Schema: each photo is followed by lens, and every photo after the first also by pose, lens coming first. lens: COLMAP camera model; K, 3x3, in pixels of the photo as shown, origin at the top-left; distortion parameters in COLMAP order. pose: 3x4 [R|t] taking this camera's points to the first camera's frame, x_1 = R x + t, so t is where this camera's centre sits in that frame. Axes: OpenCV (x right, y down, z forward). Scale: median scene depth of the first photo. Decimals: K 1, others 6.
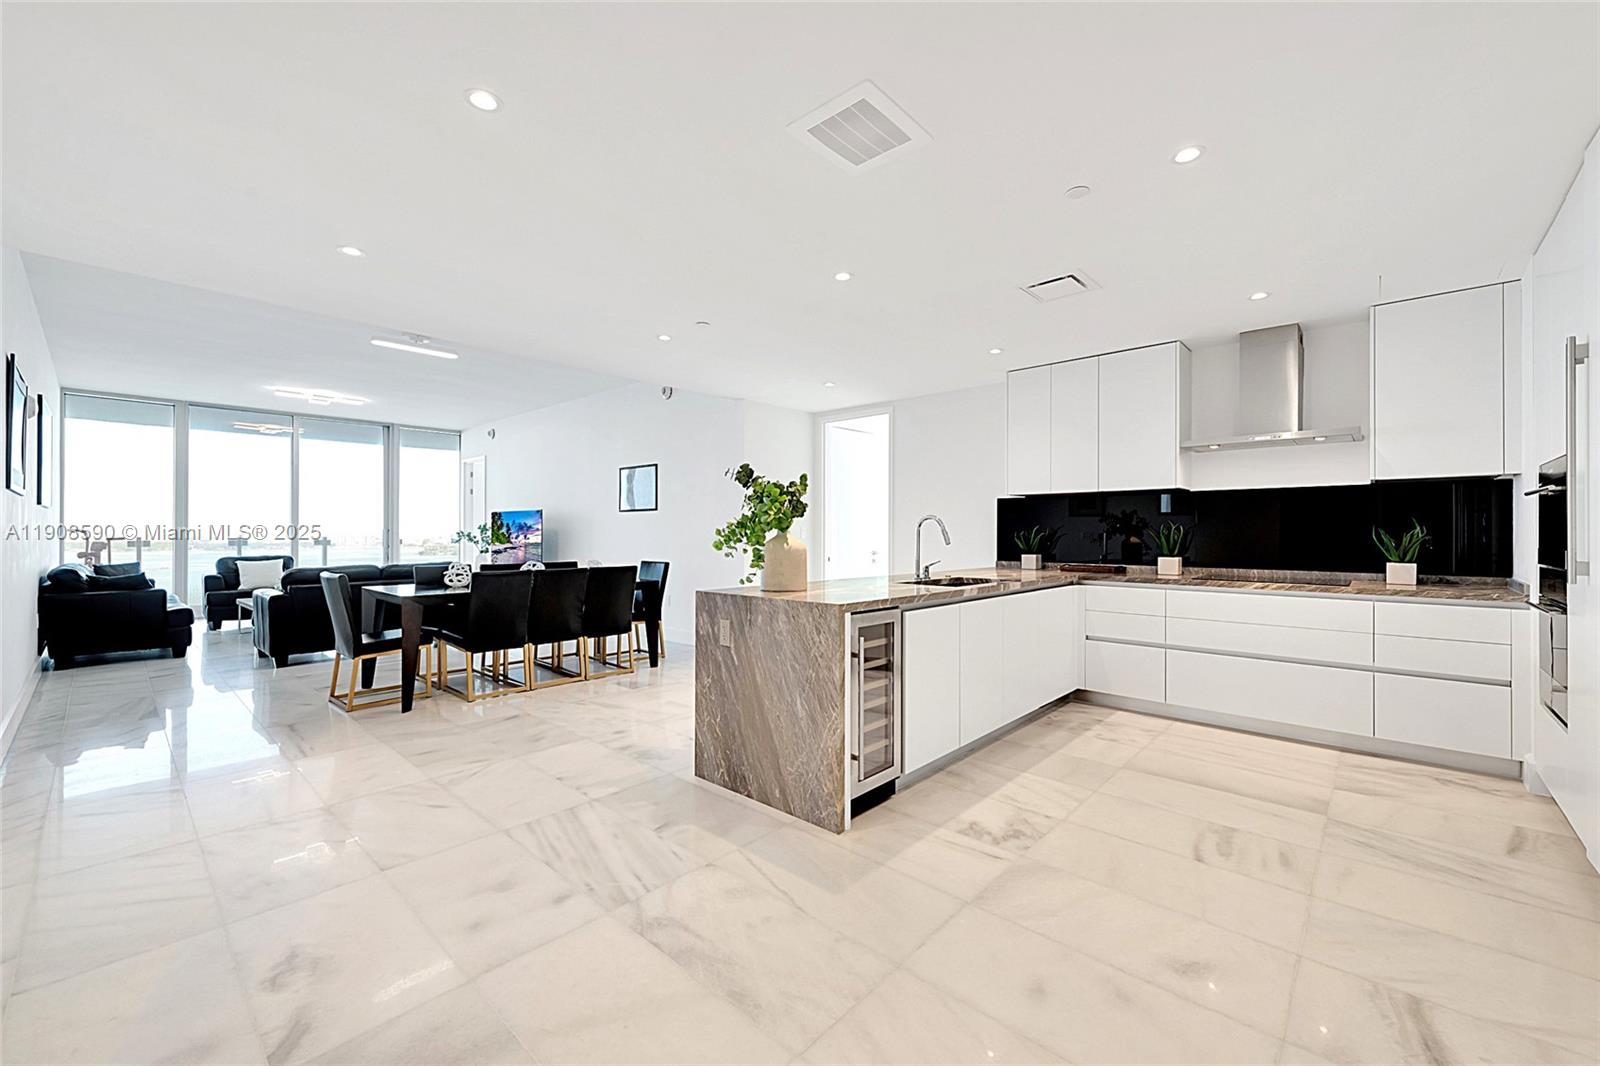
lens RADIAL K [[631.2, 0, 804.9], [0, 631.2, 542.0], [0, 0, 1]] dist [-0.000504, 0.000008]
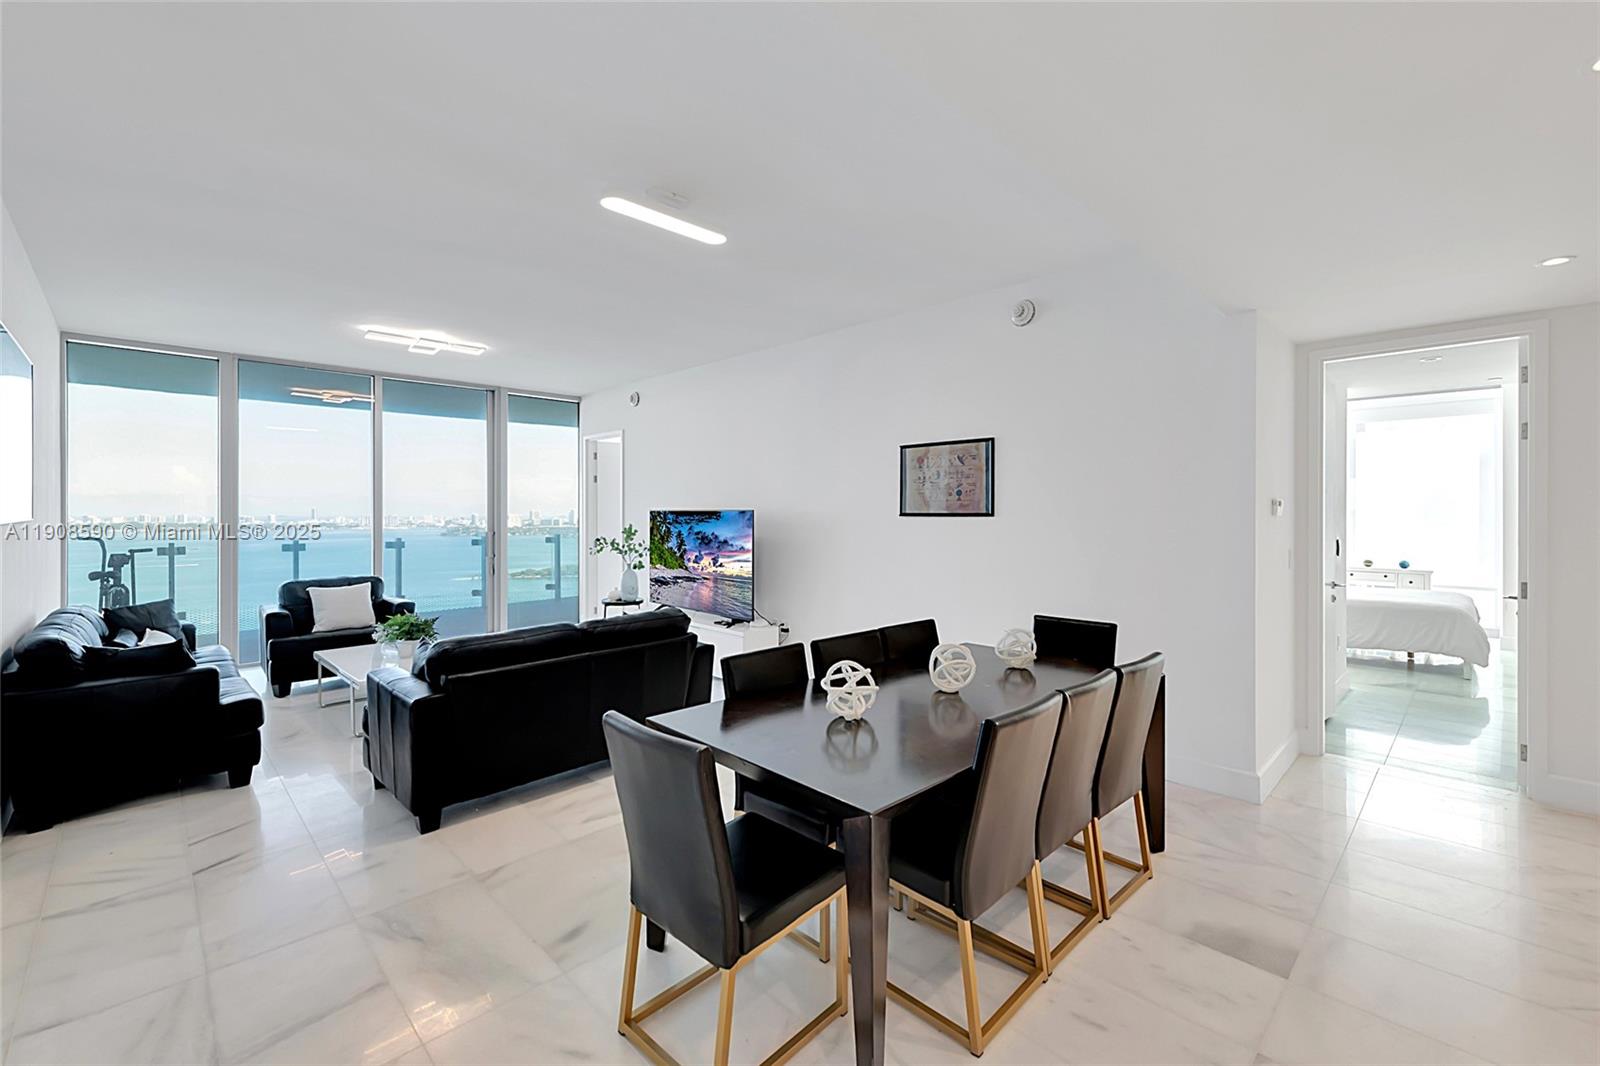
lens RADIAL K [[671.7, 0, 795.0], [0, 671.7, 526.1], [0, 0, 1]] dist [0.002401, -0.000009]
pose [[0.997859, -0.000721, -0.065392, -0.334541], [0.001029, 0.999989, 0.004668, -0.038987], [0.065388, -0.004725, 0.997849, 0.316779]]
